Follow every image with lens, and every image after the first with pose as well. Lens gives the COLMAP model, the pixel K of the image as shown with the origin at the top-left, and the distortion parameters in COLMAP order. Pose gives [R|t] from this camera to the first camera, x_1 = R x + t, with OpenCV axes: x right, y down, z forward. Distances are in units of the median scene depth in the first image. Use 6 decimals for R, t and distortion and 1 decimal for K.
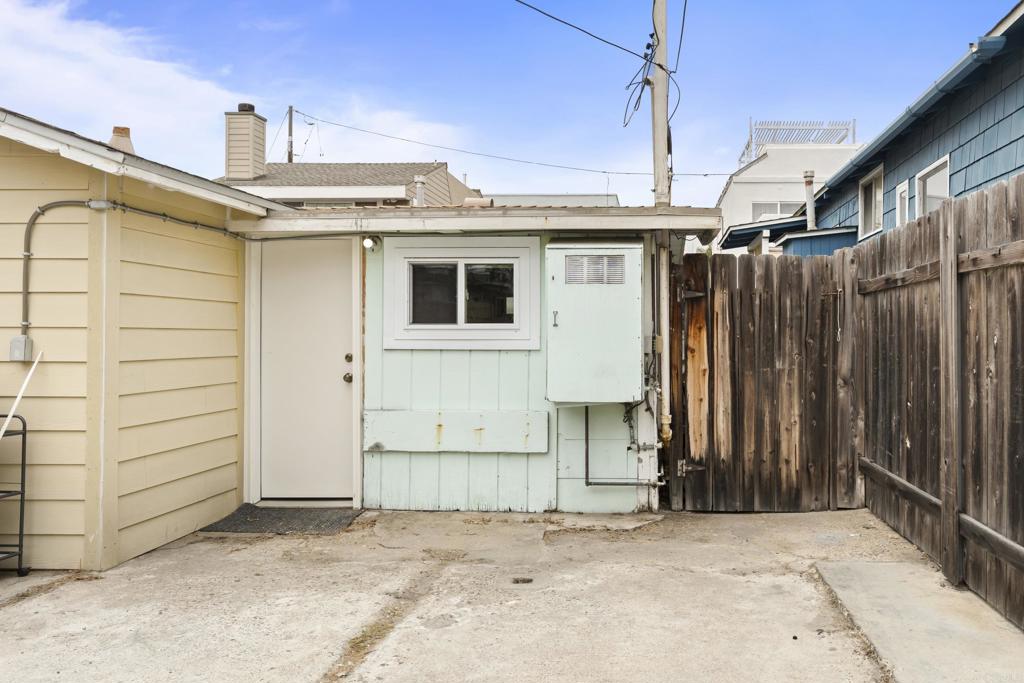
lens RADIAL K [[899.8, 0, 512.3], [0, 899.8, 342.7], [0, 0, 1]] dist [0.000672, -0.000157]
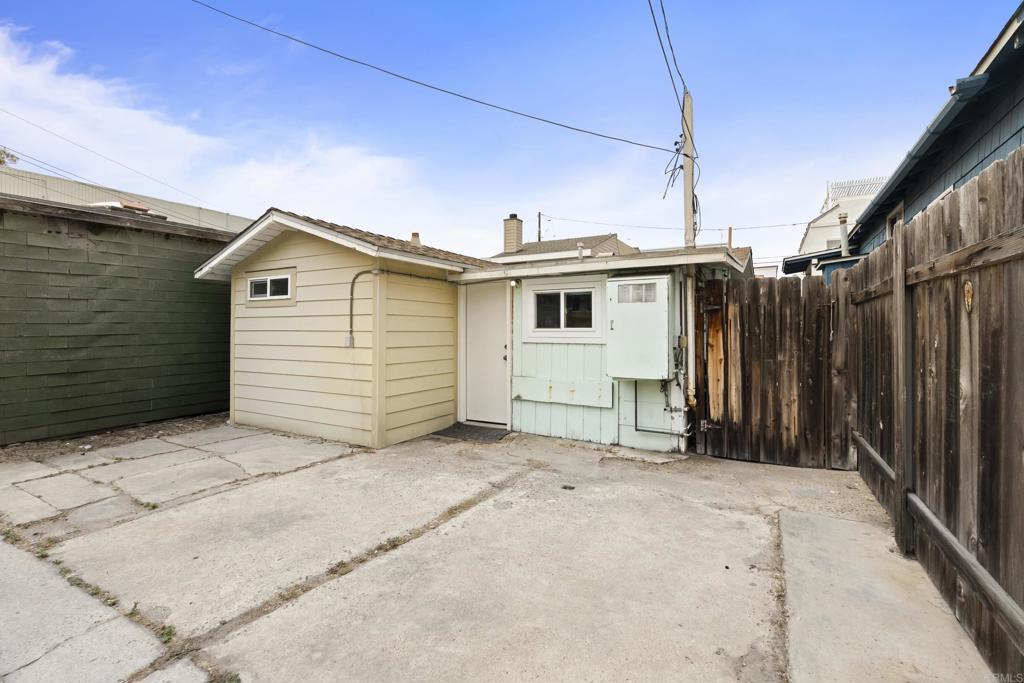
lens RADIAL K [[454.0, 0, 511.6], [0, 454.0, 332.4], [0, 0, 1]] dist [-0.003867, 0.000044]
pose [[0.879813, 0.002044, -0.475316, 0.271868], [-0.001818, 0.999998, 0.000934, -0.013886], [0.475317, 0.000043, 0.879815, 0.203640]]
